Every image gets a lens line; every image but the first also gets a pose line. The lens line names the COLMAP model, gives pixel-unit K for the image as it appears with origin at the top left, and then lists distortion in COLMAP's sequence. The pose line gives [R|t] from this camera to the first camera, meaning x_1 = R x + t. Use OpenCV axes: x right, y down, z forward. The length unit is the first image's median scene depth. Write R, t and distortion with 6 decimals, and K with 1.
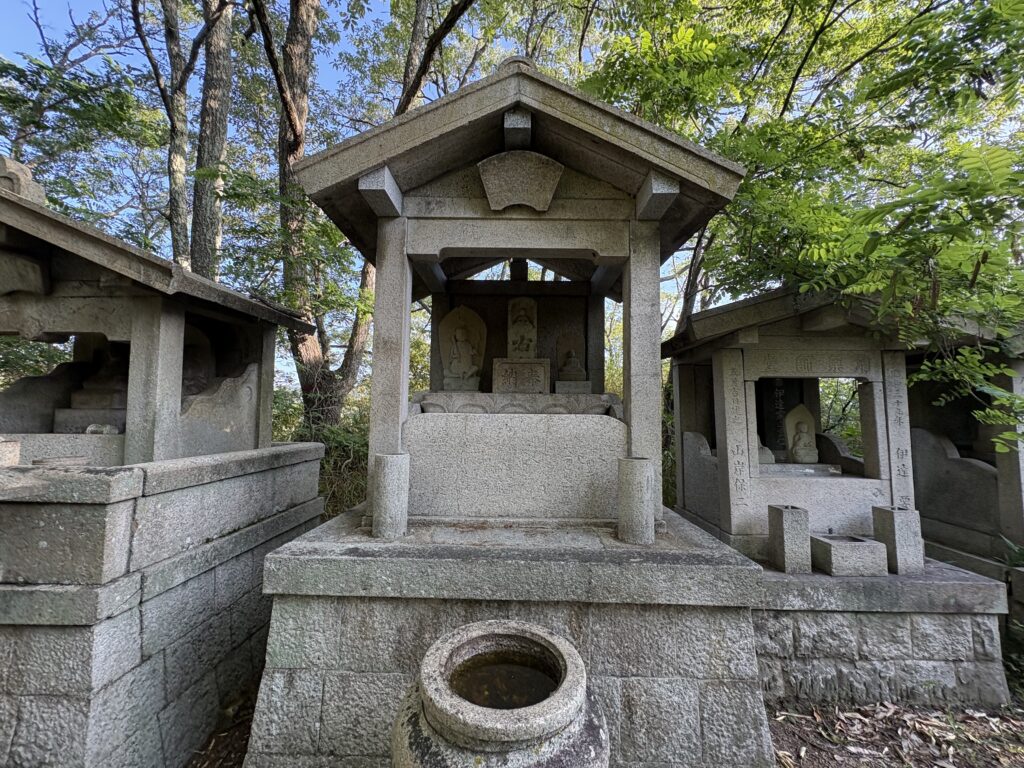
lens RADIAL K [[411.3, 0, 513.7], [0, 411.3, 383.2], [0, 0, 1]] dist [0.000796, -0.000218]
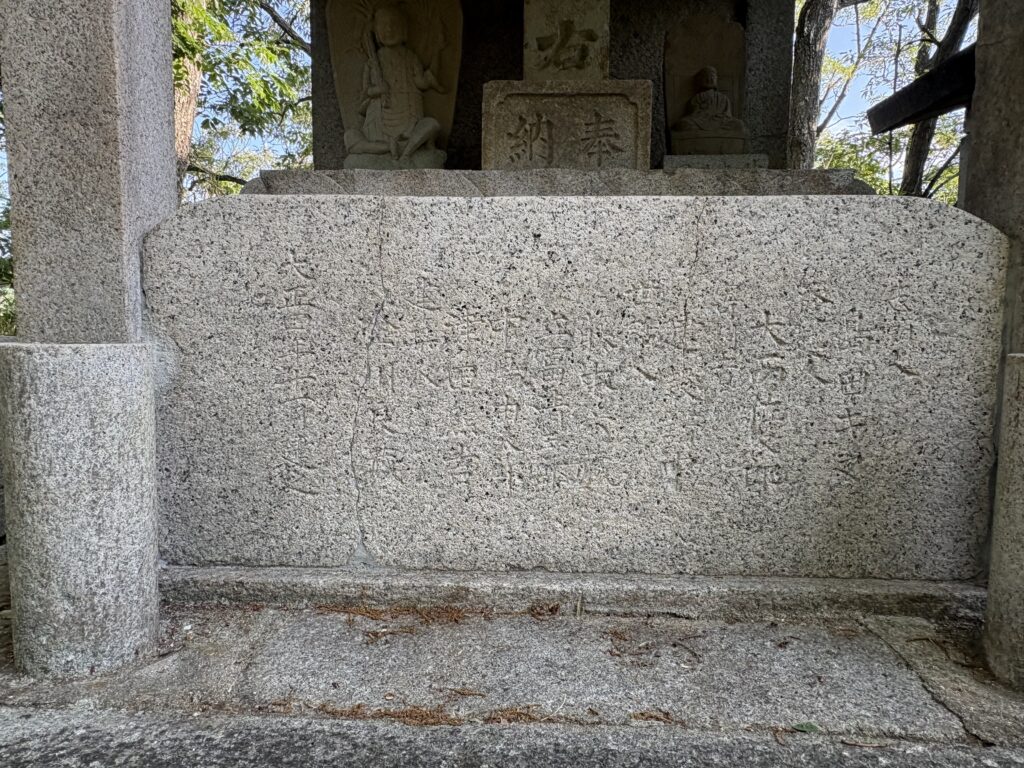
lens RADIAL K [[716.1, 0, 512.0], [0, 716.1, 384.2], [0, 0, 1]] dist [-0.000289, -0.000158]
pose [[0.999961, -0.000880, -0.008842, -0.030656], [0.002420, 0.984442, 0.175693, 0.119105], [0.008550, -0.175707, 0.984405, 0.563308]]
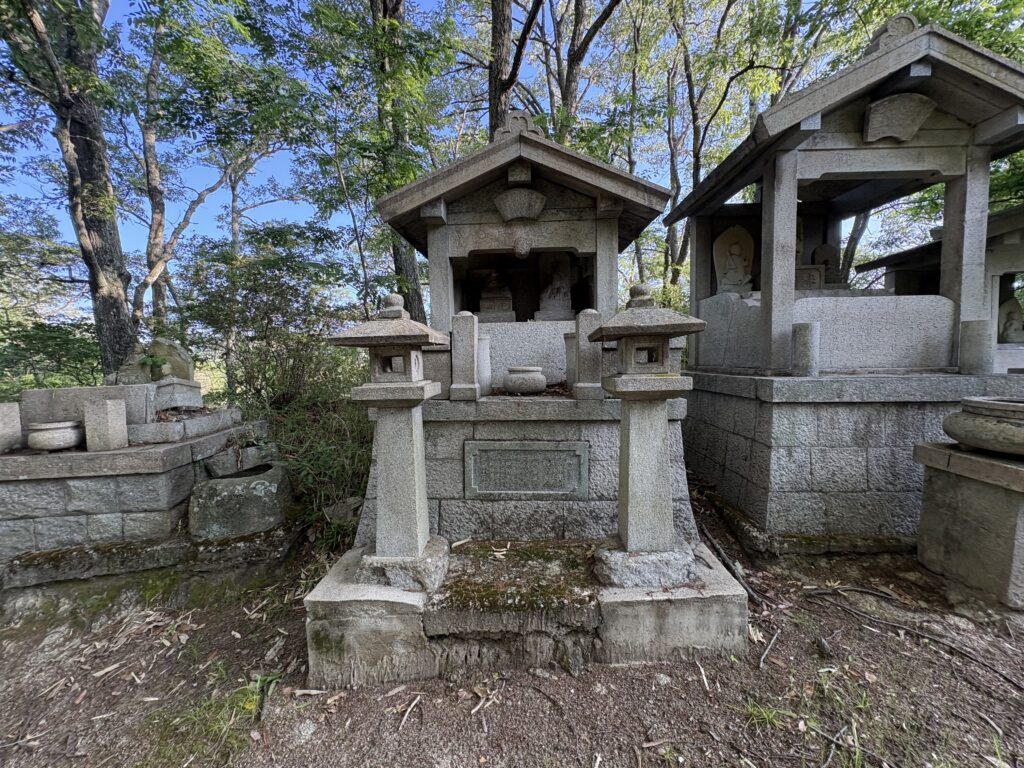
lens RADIAL K [[411.3, 0, 511.0], [0, 411.3, 383.5], [0, 0, 1]] dist [0.000796, -0.000218]
pose [[0.999329, -0.025271, -0.026495, -1.166484], [0.028743, 0.989721, 0.140096, 0.133194], [0.022682, -0.140763, 0.989783, -0.450189]]
